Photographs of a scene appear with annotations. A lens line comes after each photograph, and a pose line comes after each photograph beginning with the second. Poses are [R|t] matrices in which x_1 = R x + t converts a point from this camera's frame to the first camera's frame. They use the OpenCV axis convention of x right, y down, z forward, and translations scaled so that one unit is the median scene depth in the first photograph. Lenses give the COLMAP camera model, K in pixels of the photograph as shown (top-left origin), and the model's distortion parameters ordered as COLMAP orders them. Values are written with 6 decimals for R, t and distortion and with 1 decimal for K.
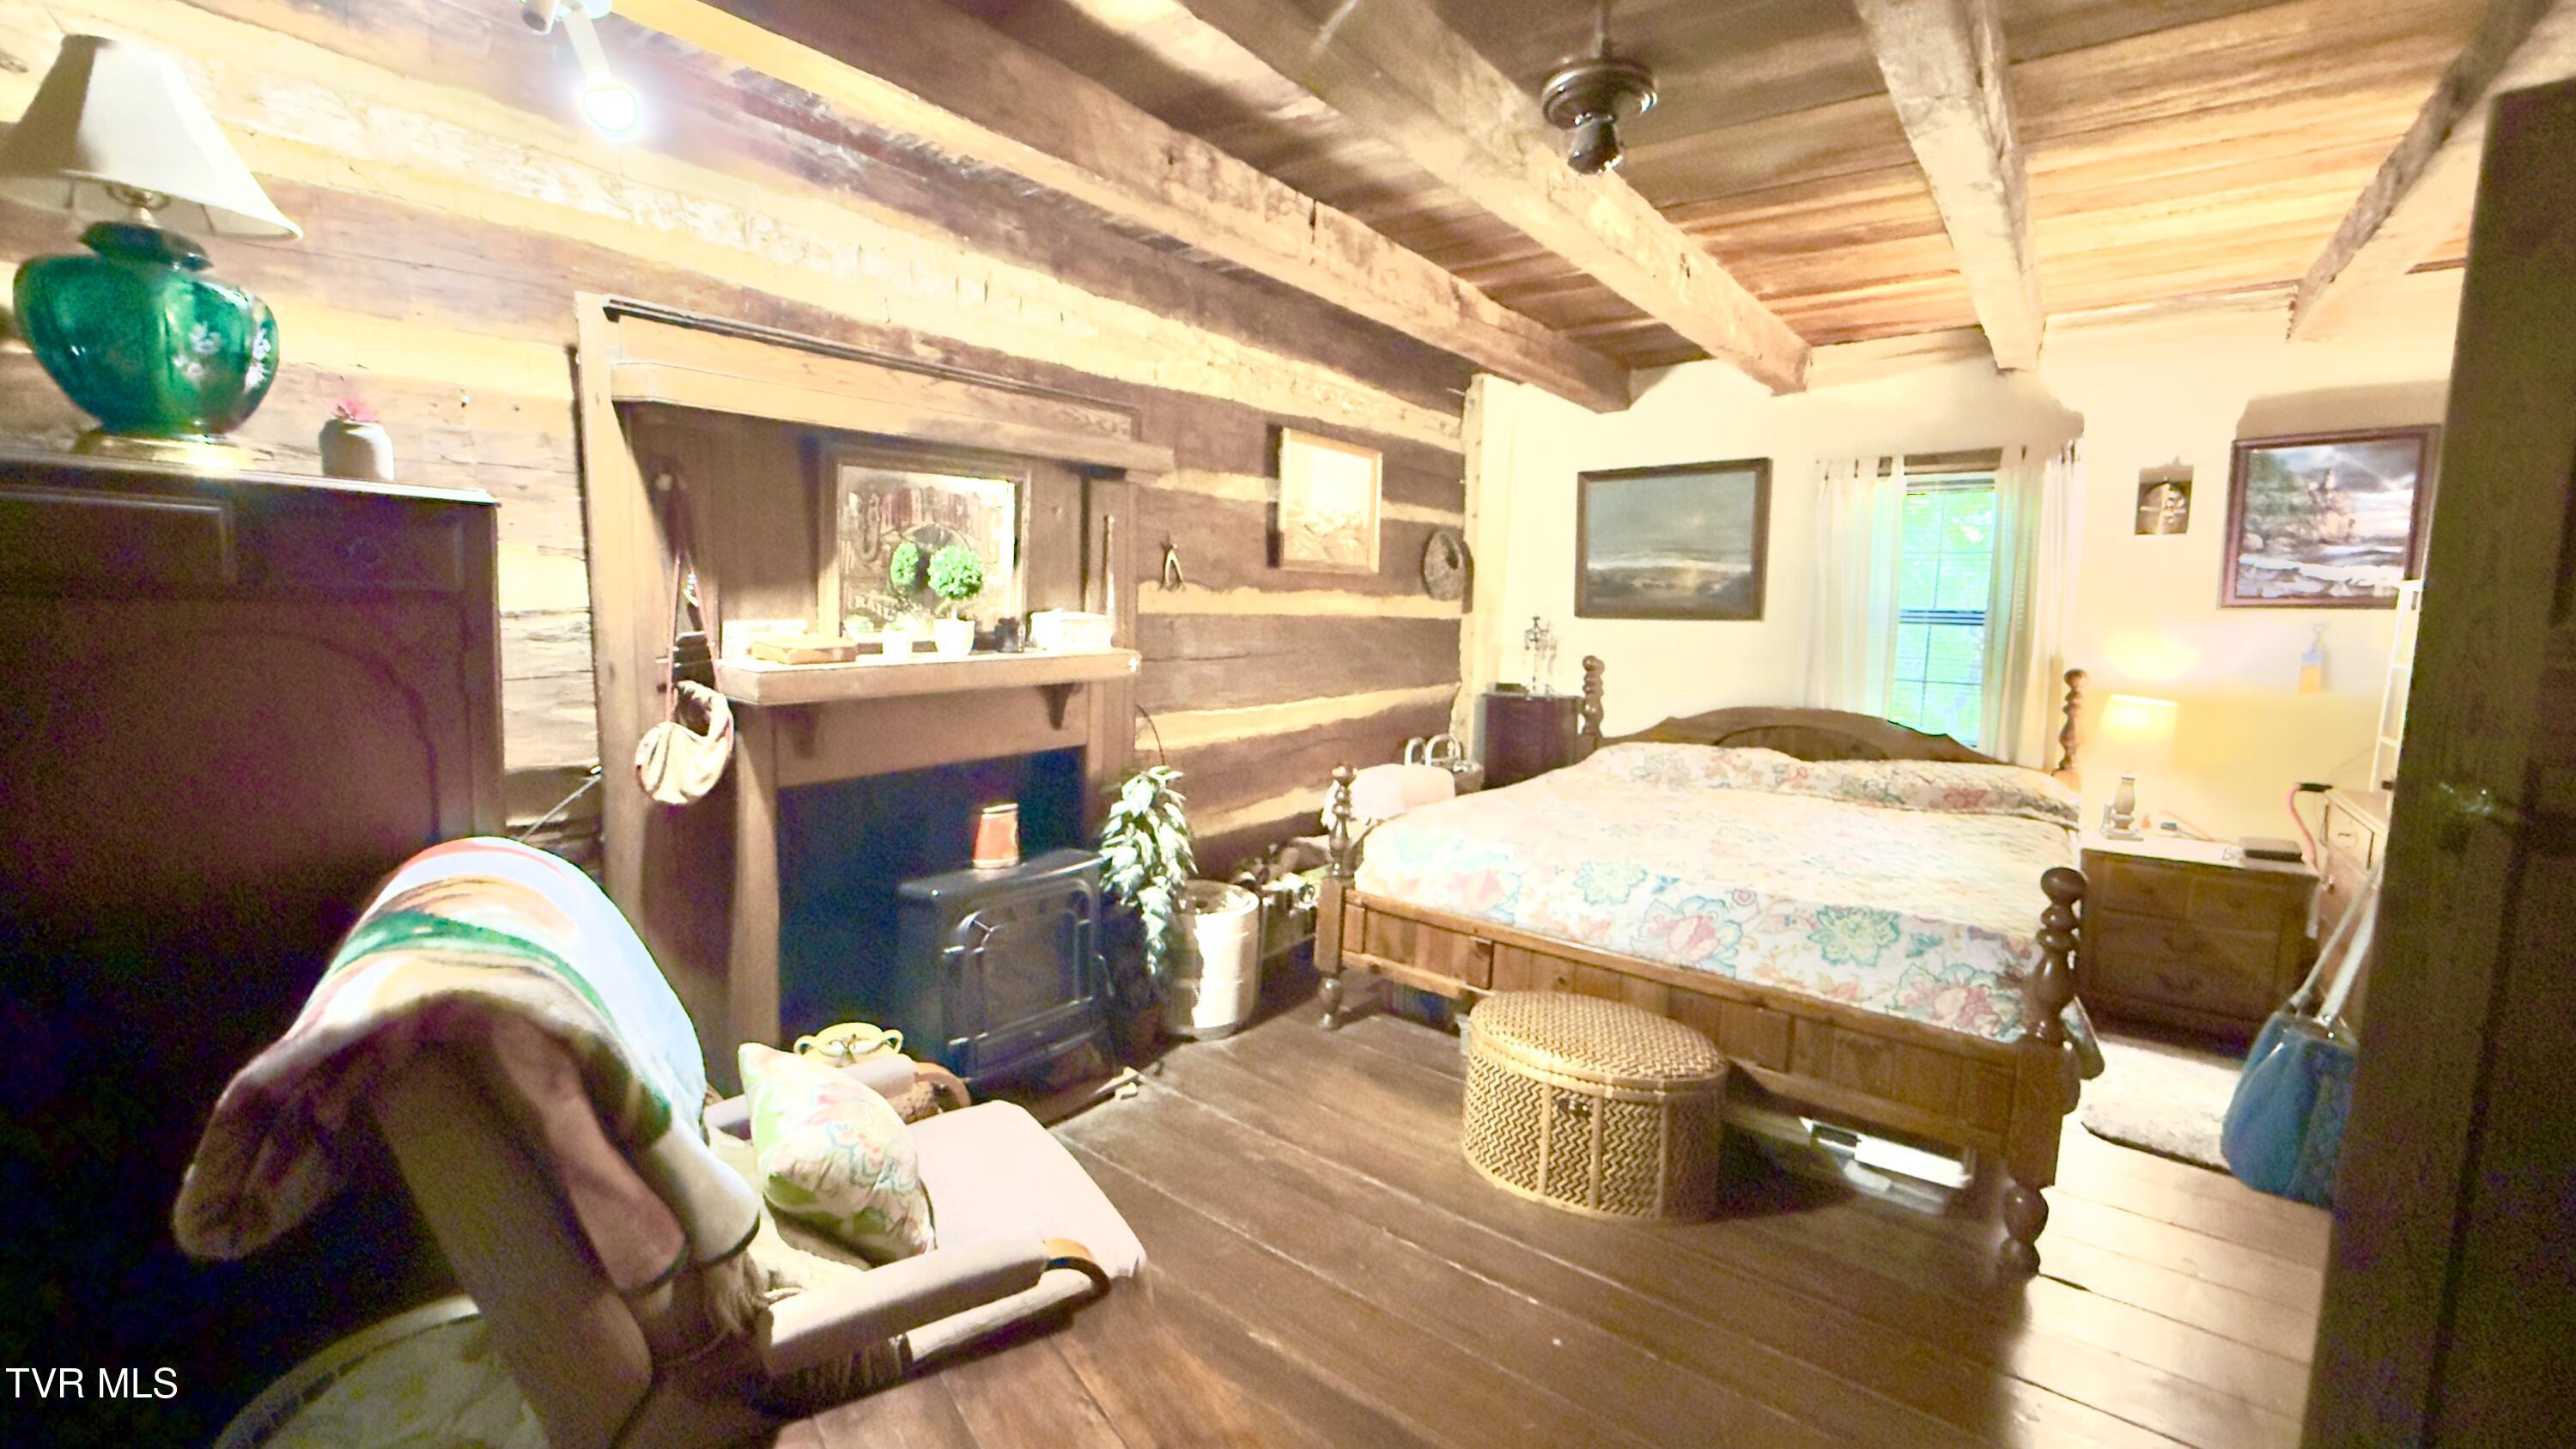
lens RADIAL K [[1018.2, 0, 1288.0], [0, 1018.2, 724.5], [0, 0, 1]] dist [-0.002774, -0.000358]
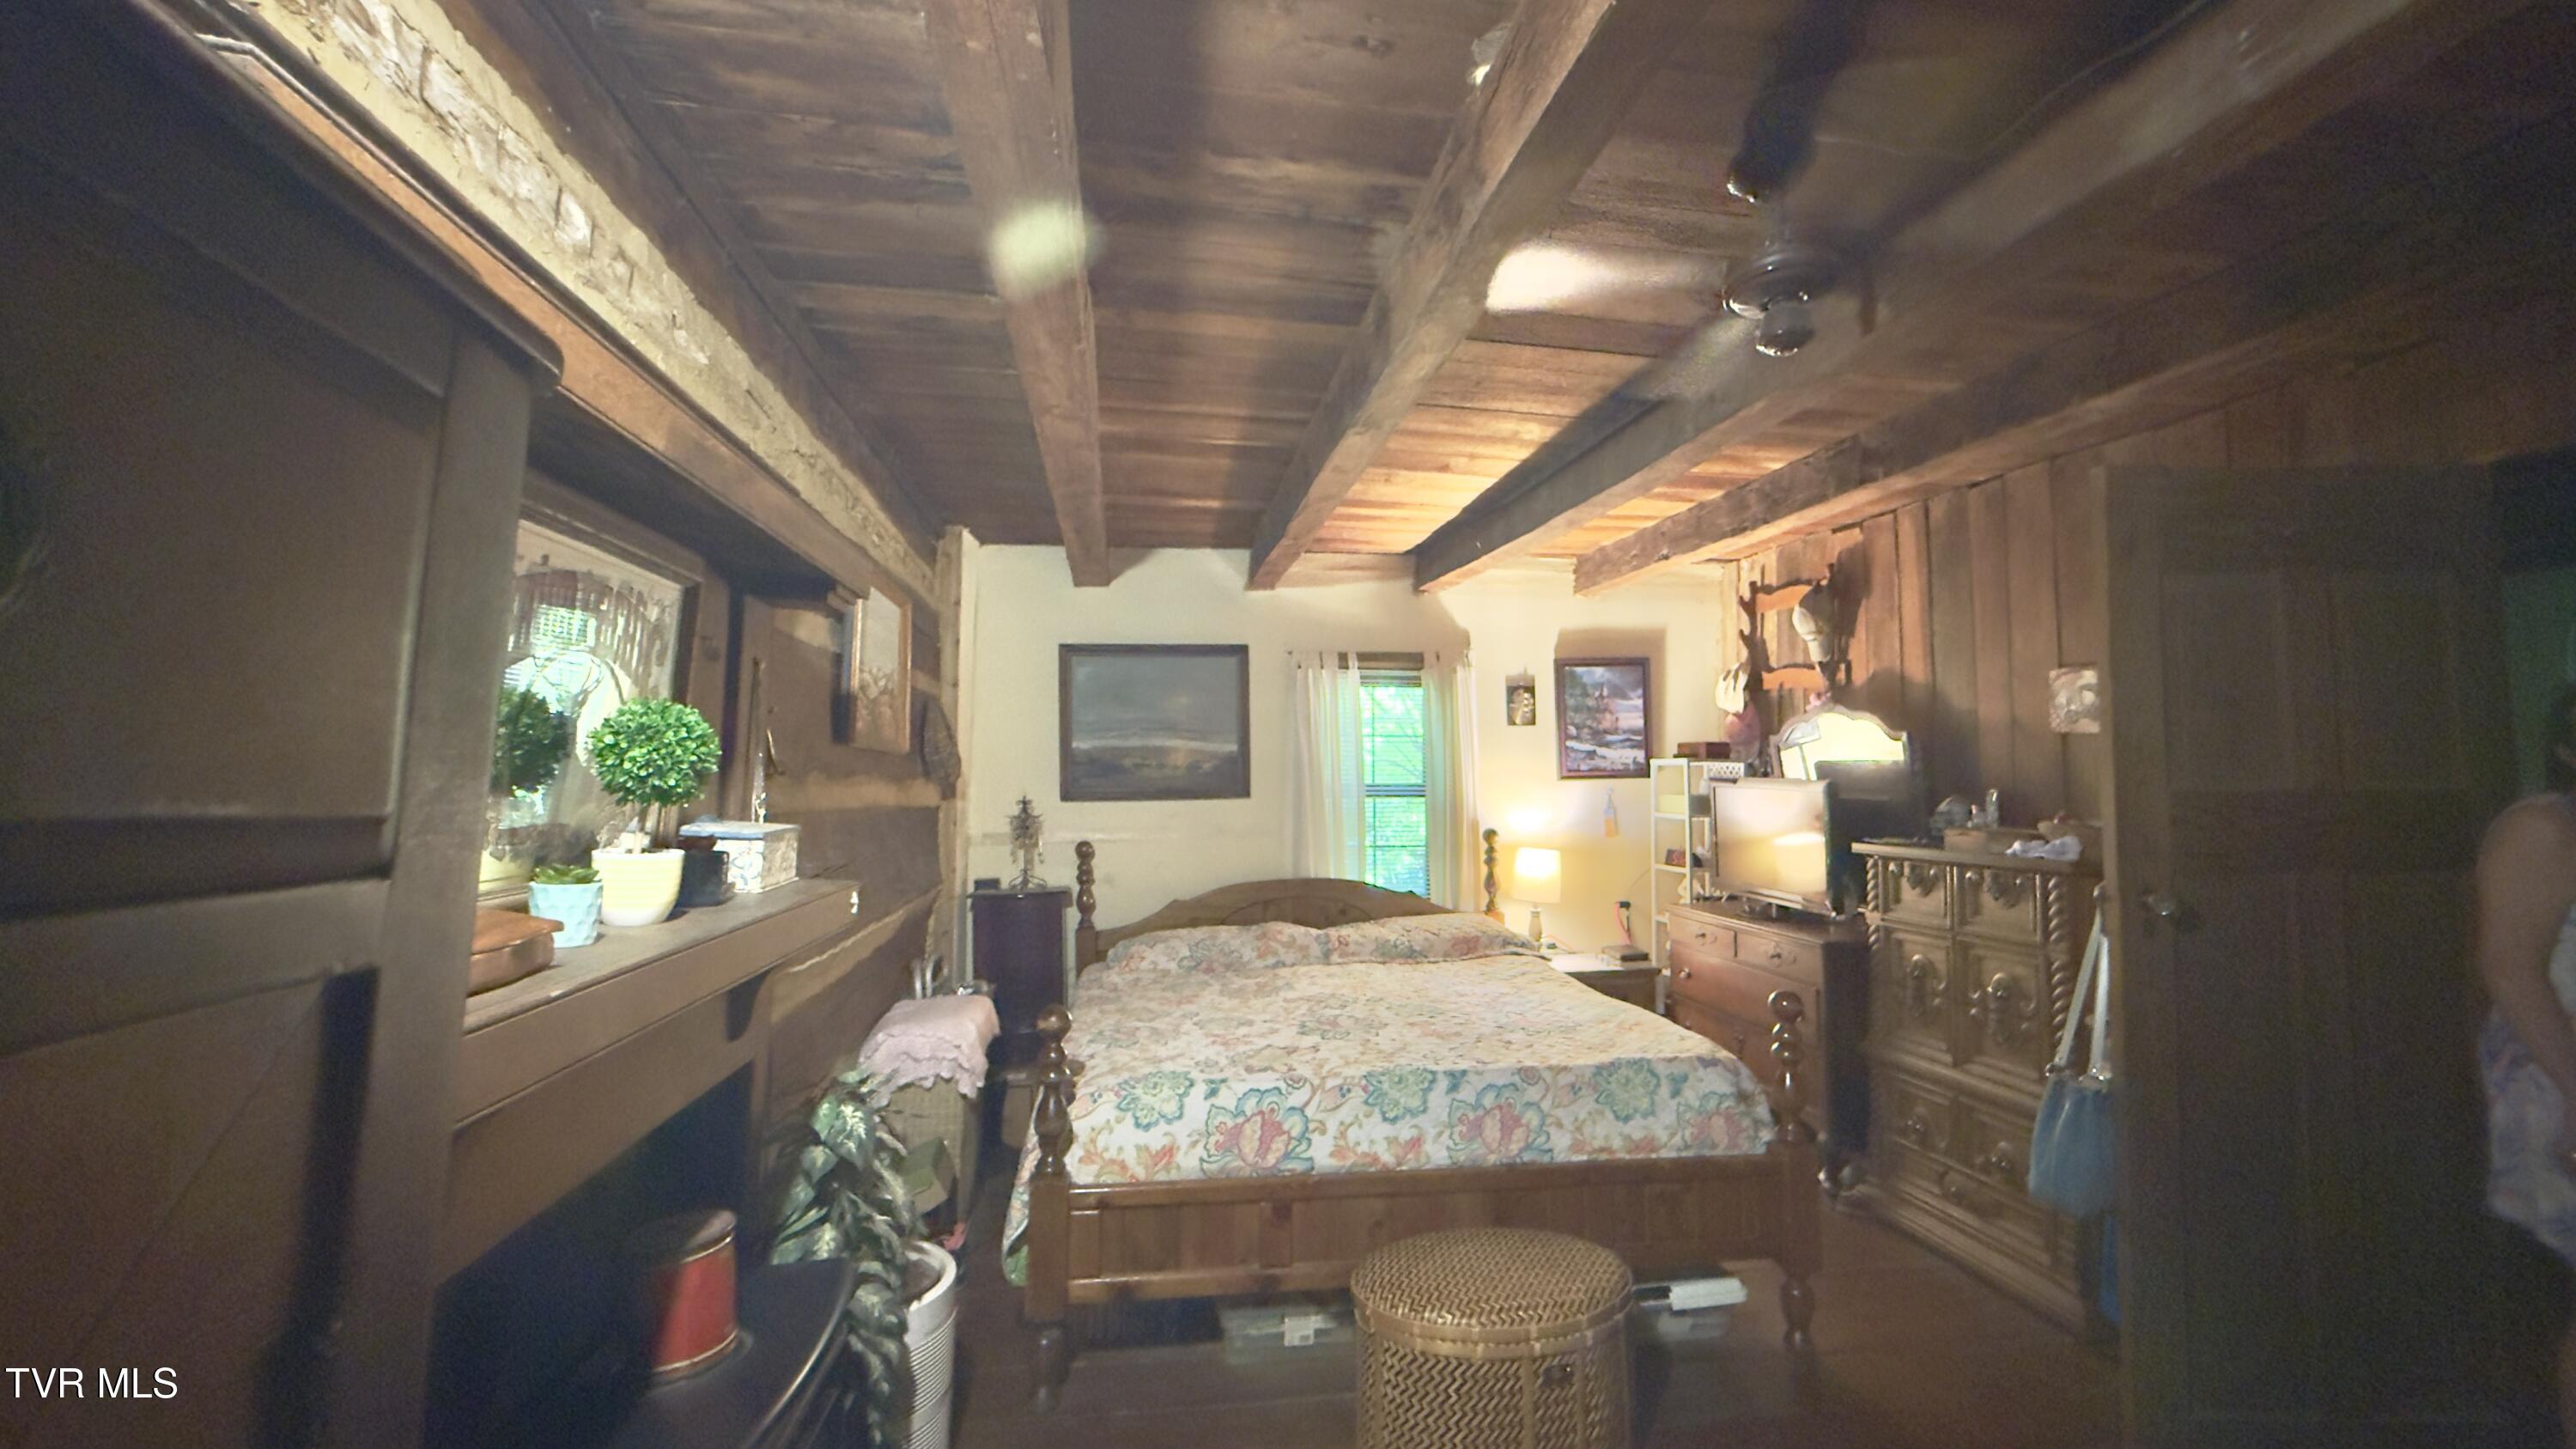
lens RADIAL K [[1018.2, 0, 1288.0], [0, 1018.2, 724.5], [0, 0, 1]] dist [-0.002774, -0.000358]
pose [[0.698785, 0.023019, 0.714961, -0.288302], [0.101374, 0.986208, -0.130833, -0.041137], [-0.708112, 0.163903, 0.686814, 0.281953]]
